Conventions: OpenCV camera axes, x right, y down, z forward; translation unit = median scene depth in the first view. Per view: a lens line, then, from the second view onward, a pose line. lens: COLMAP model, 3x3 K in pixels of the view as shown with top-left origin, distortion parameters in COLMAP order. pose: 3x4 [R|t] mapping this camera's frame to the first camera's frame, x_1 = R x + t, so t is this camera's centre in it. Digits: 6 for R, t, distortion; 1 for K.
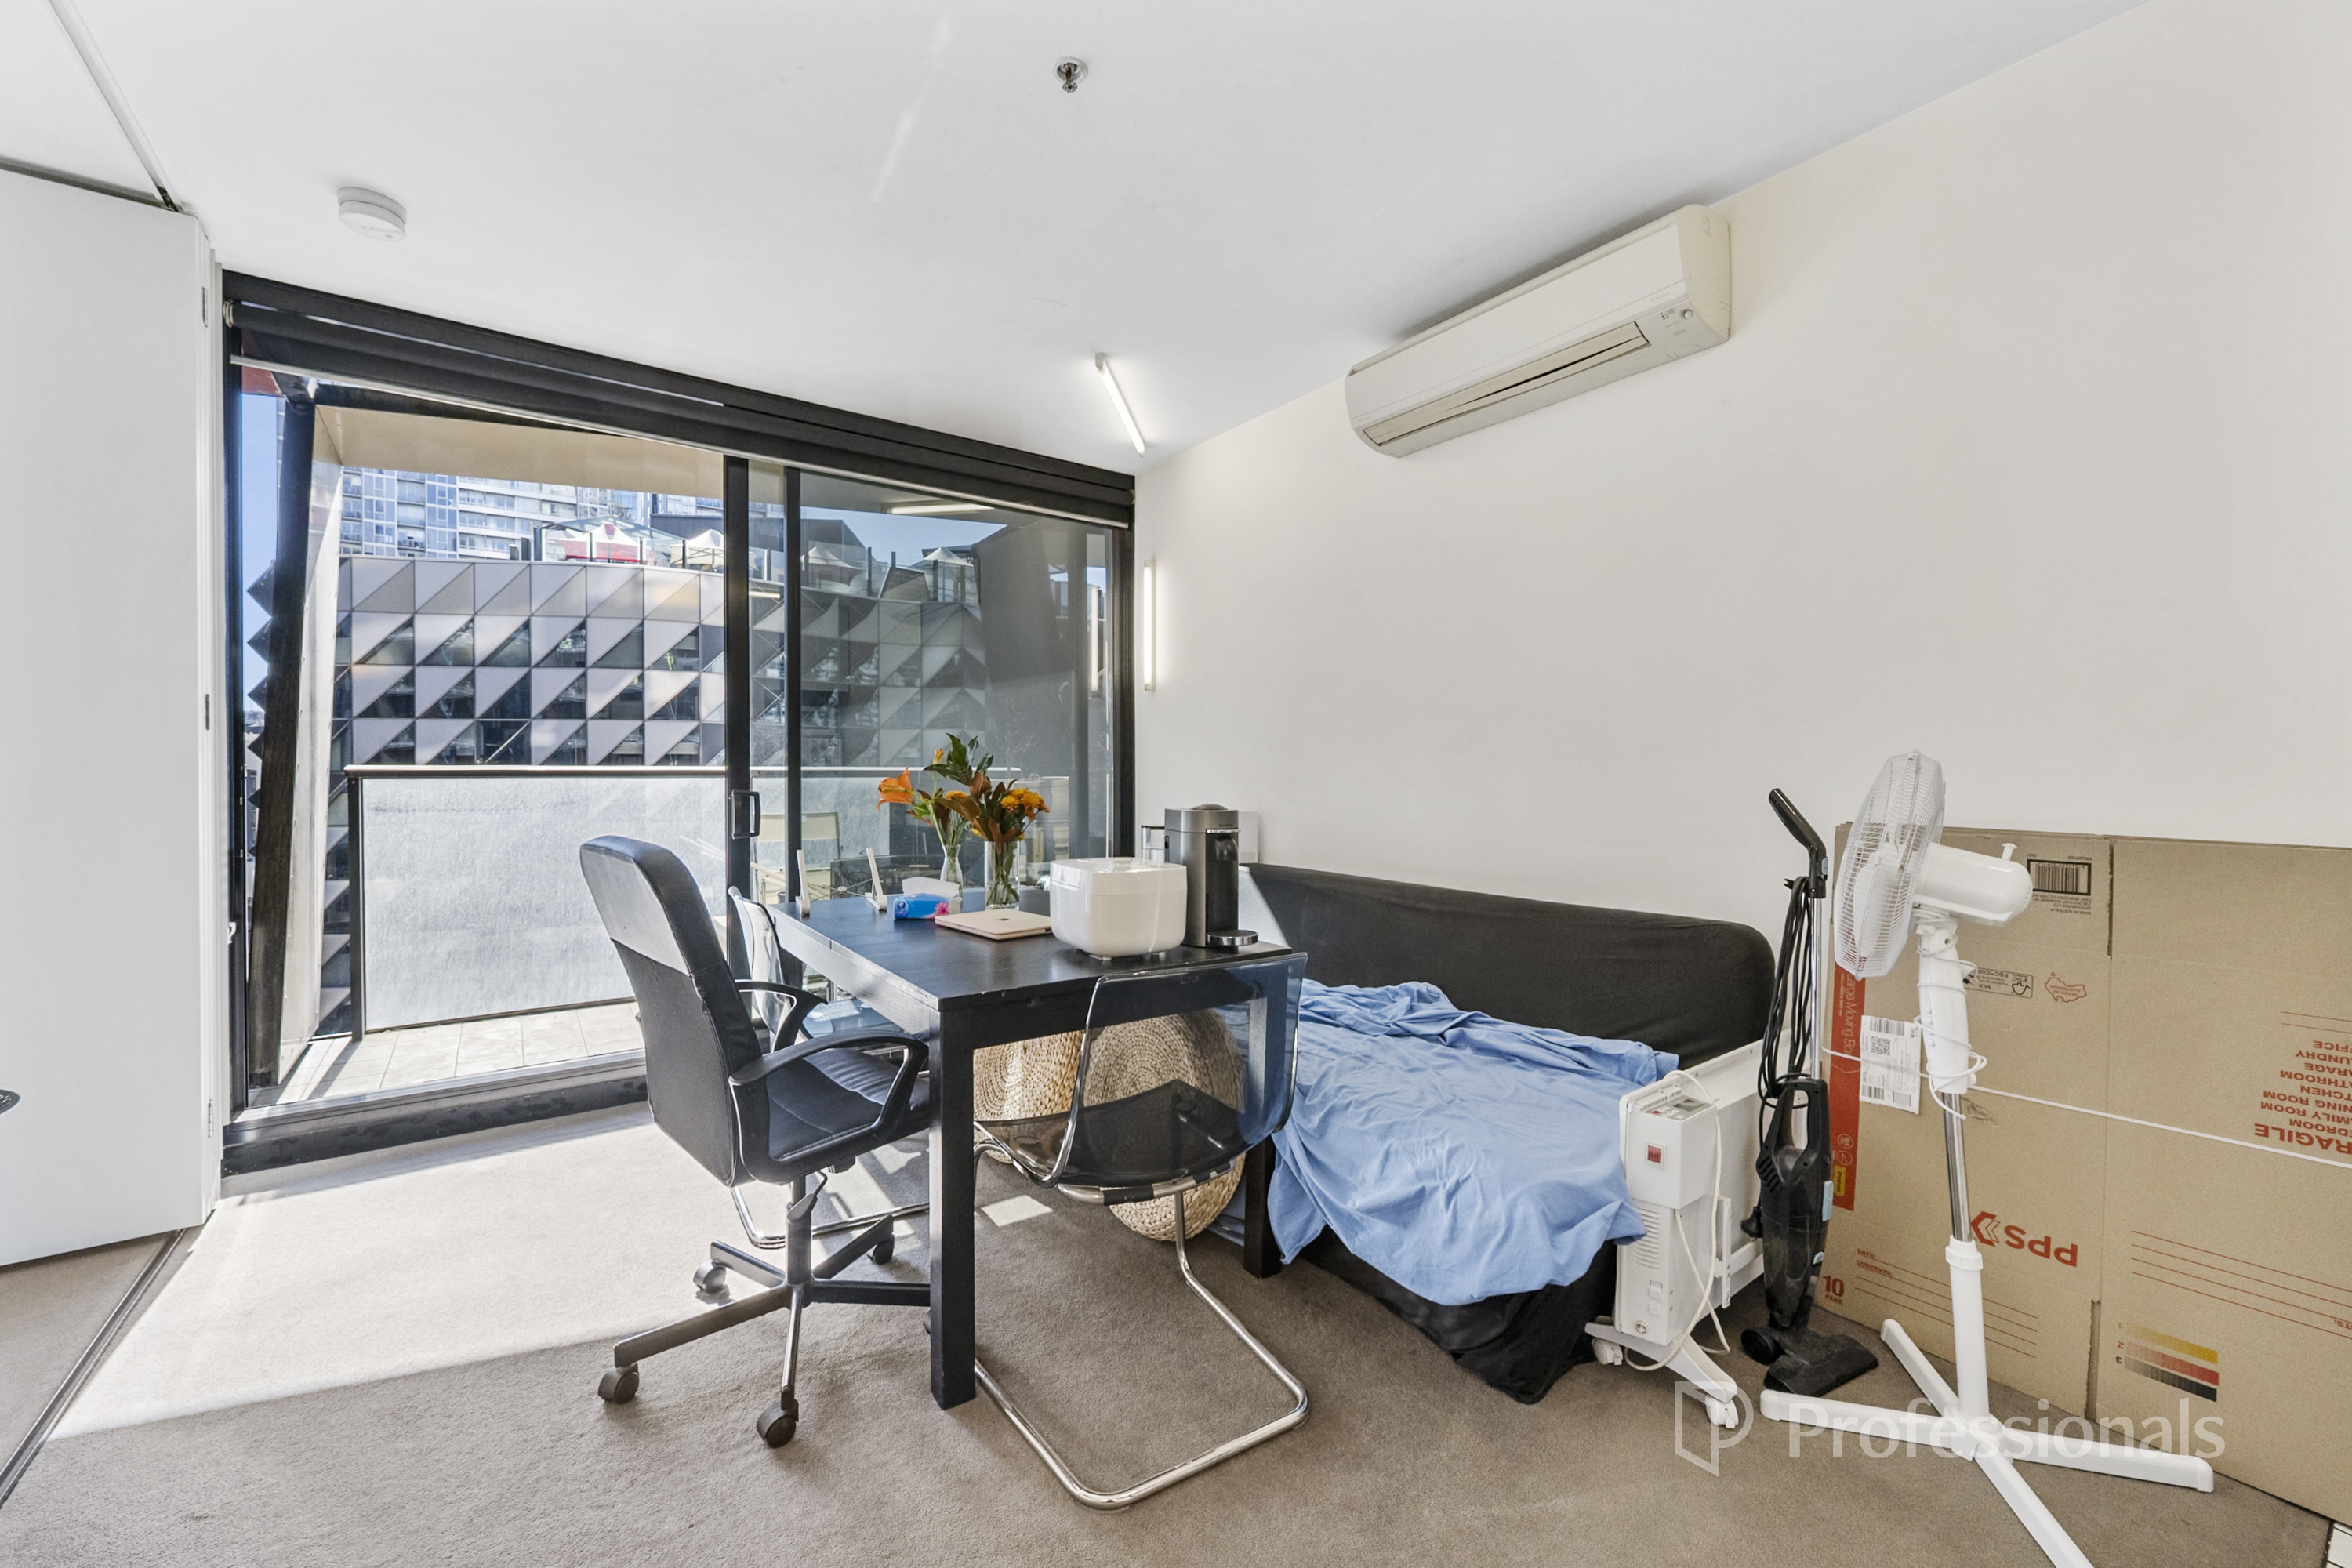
lens RADIAL K [[929.1, 0, 1176.0], [0, 929.1, 784.0], [0, 0, 1]] dist [-0.000334, 0.000019]
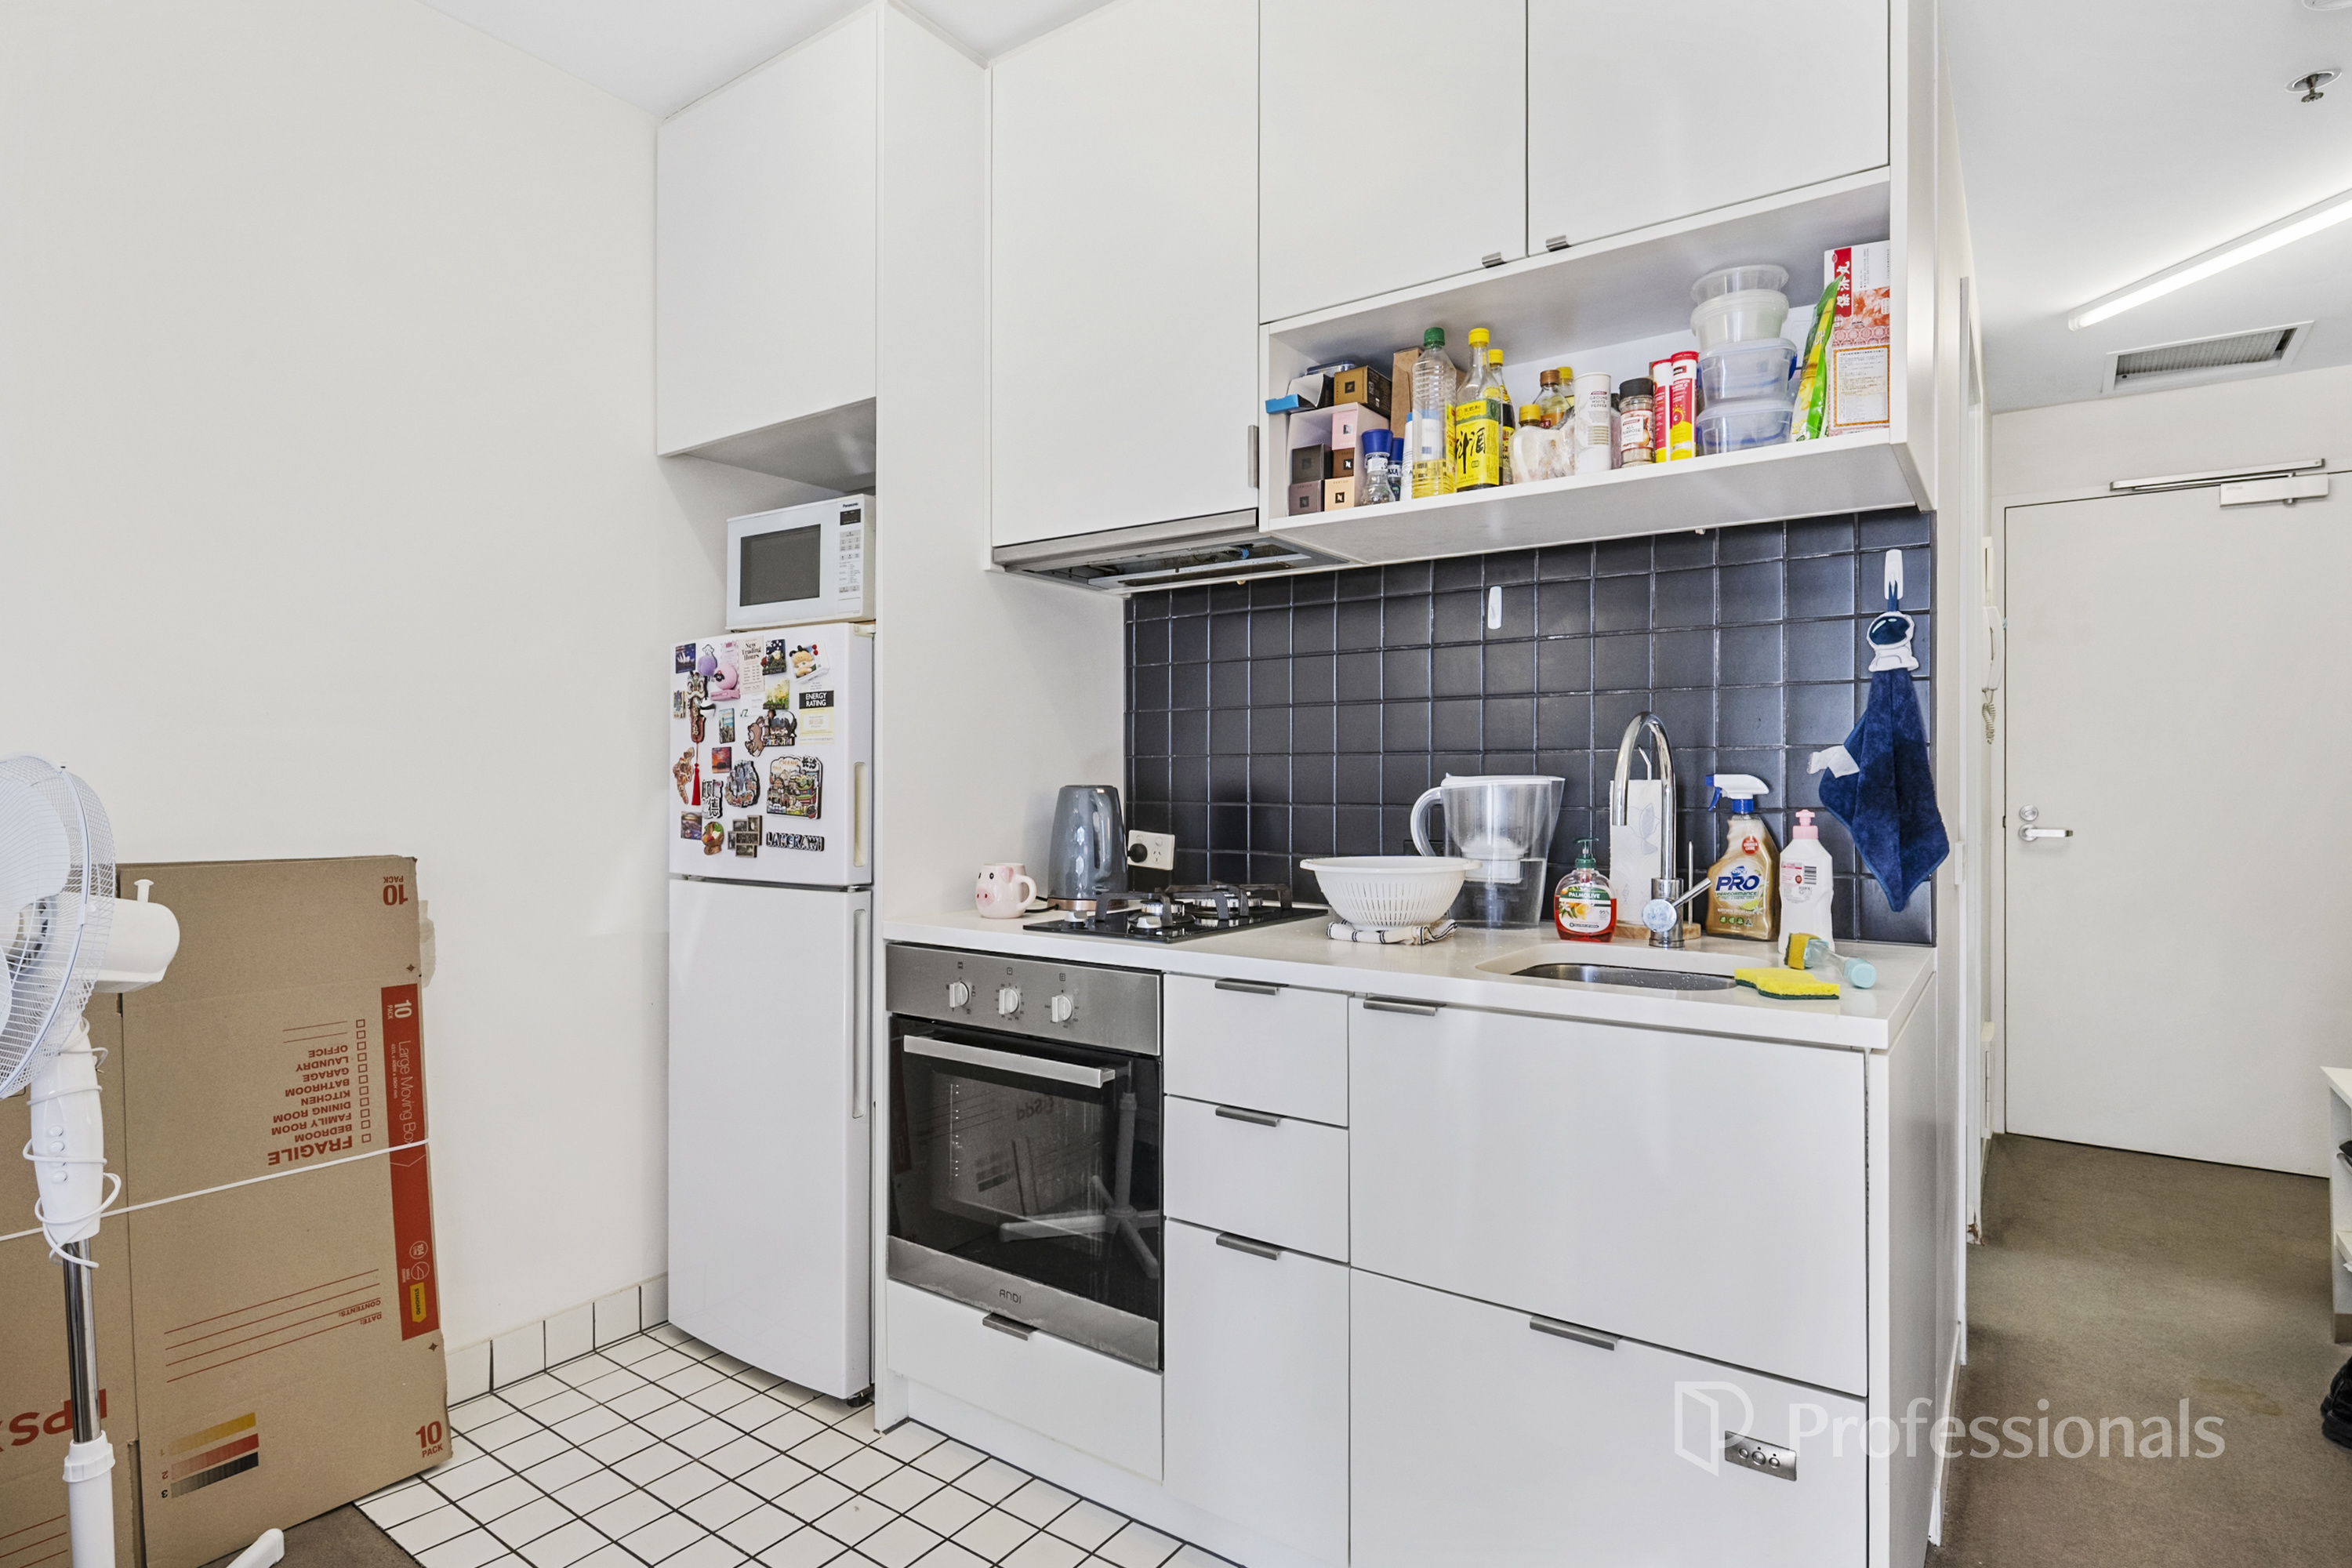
lens RADIAL K [[1200.8, 0, 1176.0], [0, 1200.8, 784.0], [0, 0, 1]] dist [0.000022, 0.000118]
pose [[-0.316282, -0.002514, 0.948662, -0.298690], [0.009625, 0.999937, 0.005859, -0.012025], [-0.948616, 0.010984, -0.316238, 0.495415]]
